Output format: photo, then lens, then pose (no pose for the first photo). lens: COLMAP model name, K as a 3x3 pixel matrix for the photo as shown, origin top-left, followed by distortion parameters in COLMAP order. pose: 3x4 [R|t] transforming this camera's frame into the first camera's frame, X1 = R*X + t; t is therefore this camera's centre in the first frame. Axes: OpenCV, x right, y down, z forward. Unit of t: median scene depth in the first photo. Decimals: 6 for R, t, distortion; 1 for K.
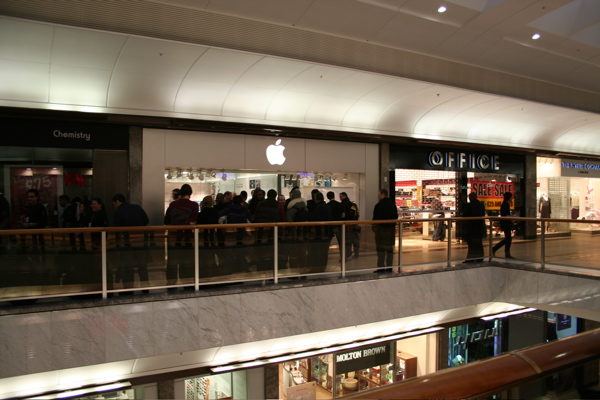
lens RADIAL K [[534.3, 0, 298.9], [0, 534.3, 202.6], [0, 0, 1]] dist [-0.067171, 0.017599]
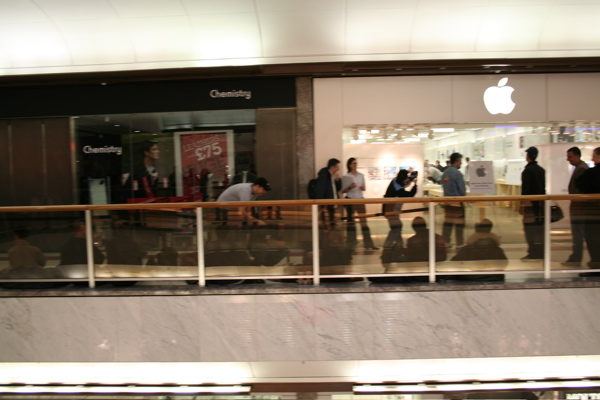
lens RADIAL K [[657.9, 0, 279.0], [0, 657.9, 199.2], [0, 0, 1]] dist [-0.081229, 0.000000]
pose [[0.836399, 0.008024, -0.548063, 0.182263], [0.018648, 0.998897, 0.043084, -0.000917], [0.547804, -0.046255, 0.835327, 0.111658]]
